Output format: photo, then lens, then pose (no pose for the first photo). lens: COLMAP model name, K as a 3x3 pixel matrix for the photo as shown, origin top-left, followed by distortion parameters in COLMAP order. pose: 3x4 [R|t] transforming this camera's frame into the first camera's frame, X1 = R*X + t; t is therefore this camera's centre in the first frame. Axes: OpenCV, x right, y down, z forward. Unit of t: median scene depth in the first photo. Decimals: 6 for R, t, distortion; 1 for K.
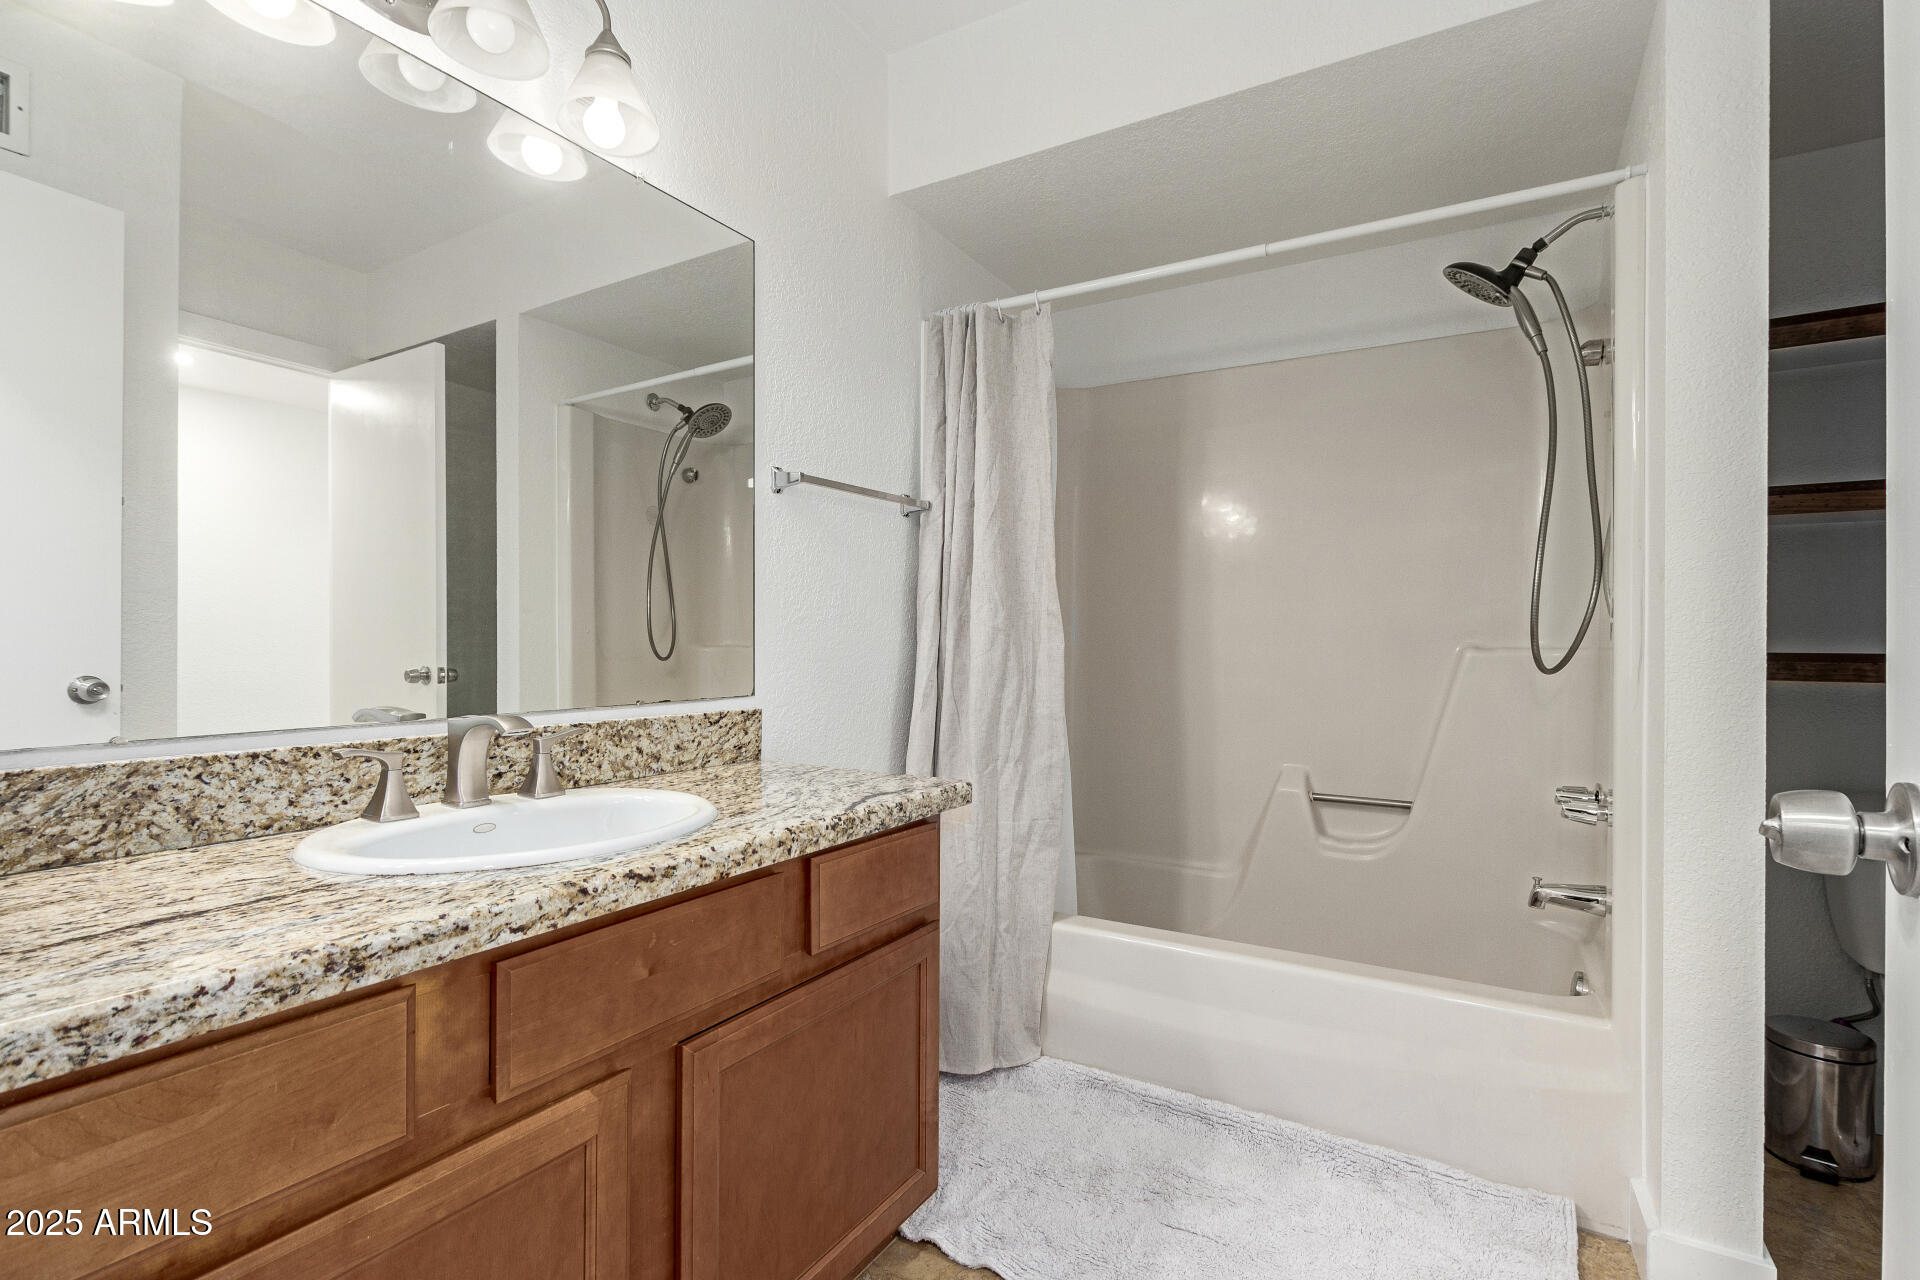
lens RADIAL K [[888.5, 0, 951.0], [0, 888.5, 644.6], [0, 0, 1]] dist [0.001142, -0.000543]
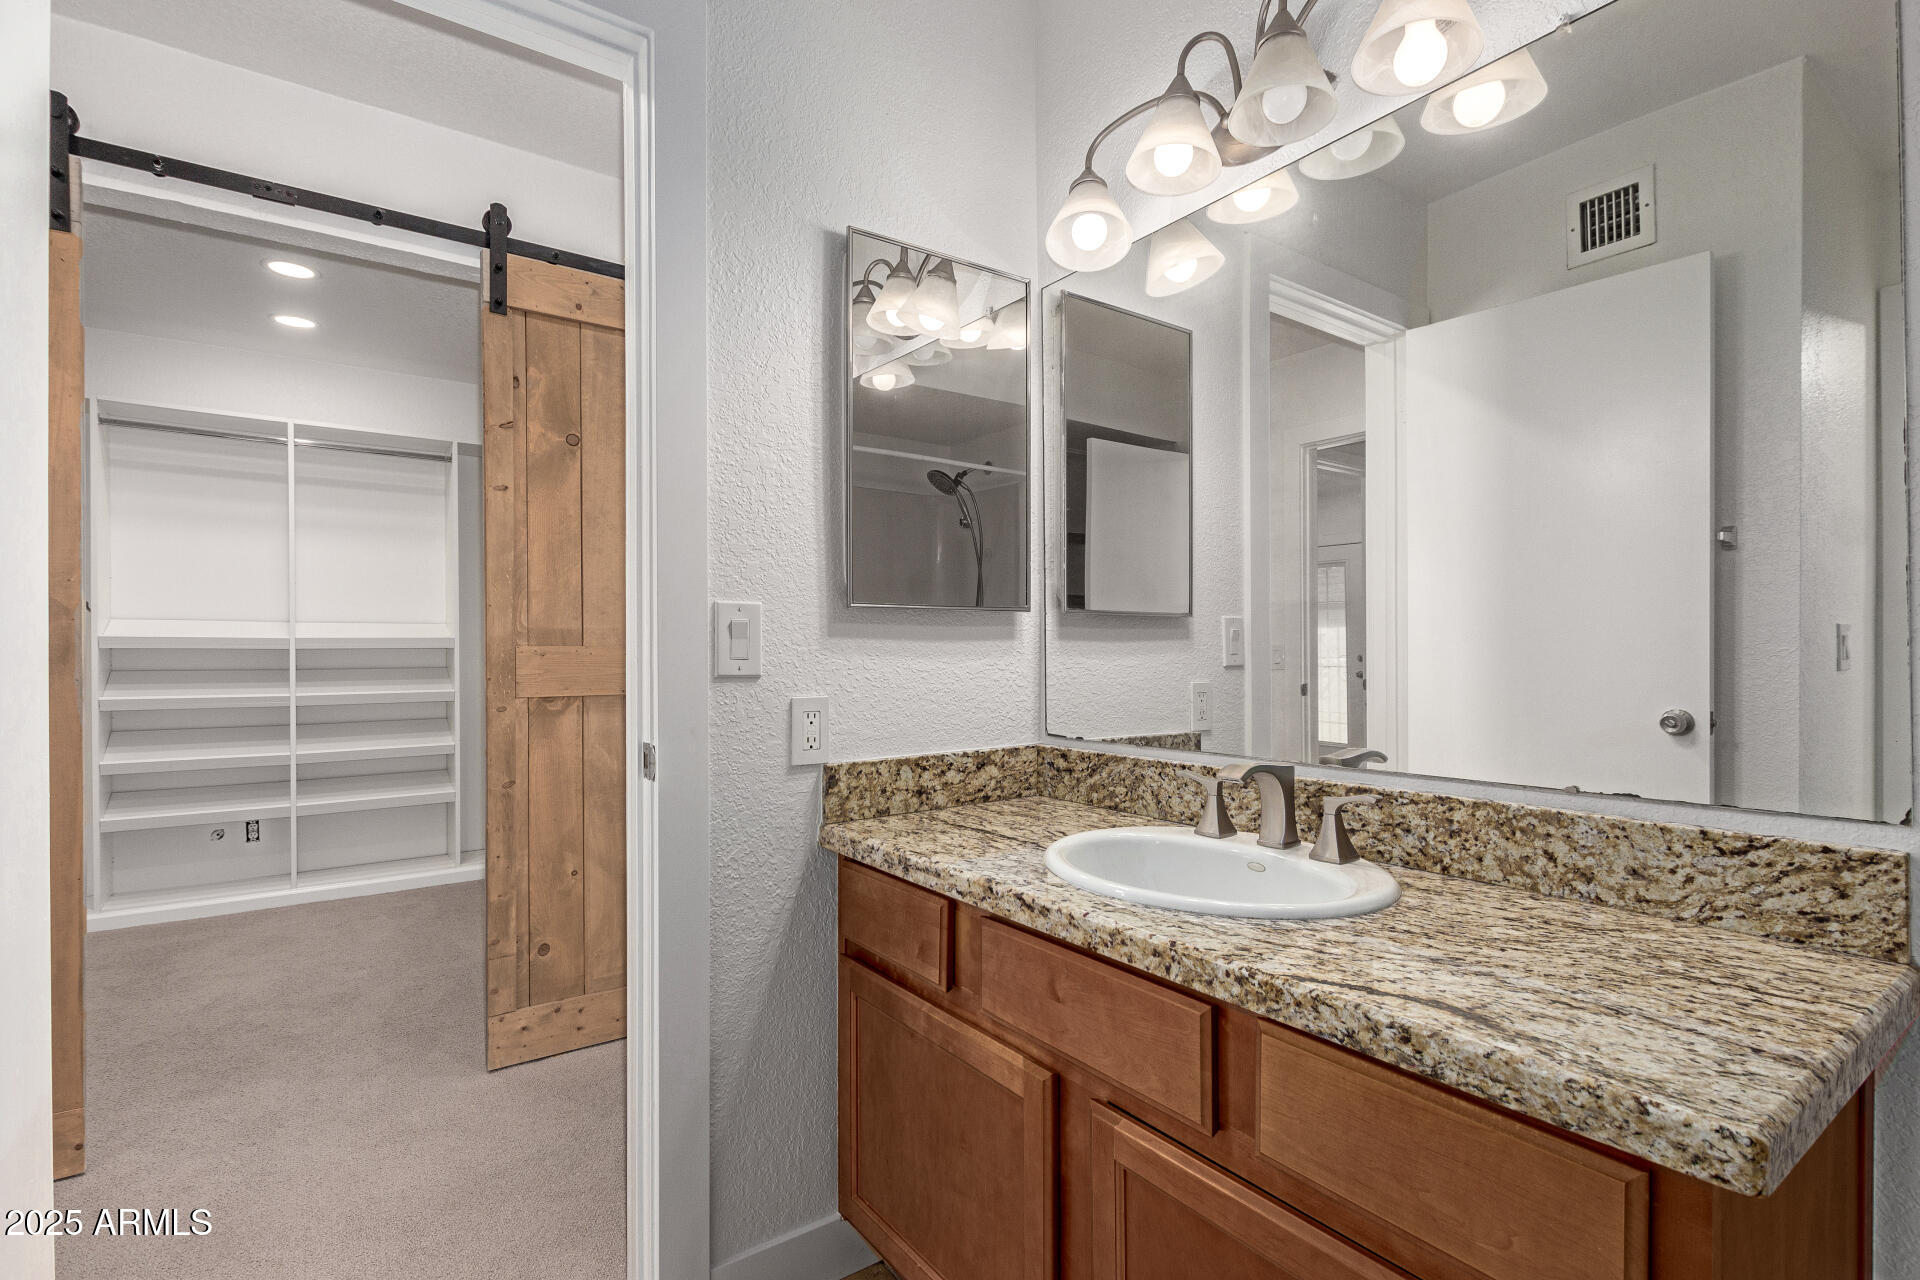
lens RADIAL K [[888.5, 0, 947.0], [0, 888.5, 644.8], [0, 0, 1]] dist [0.001142, -0.000543]
pose [[-0.384126, -0.005128, -0.923266, 0.582105], [0.004654, 0.999961, -0.007490, -0.053410], [0.923269, -0.007174, -0.384087, 1.013886]]
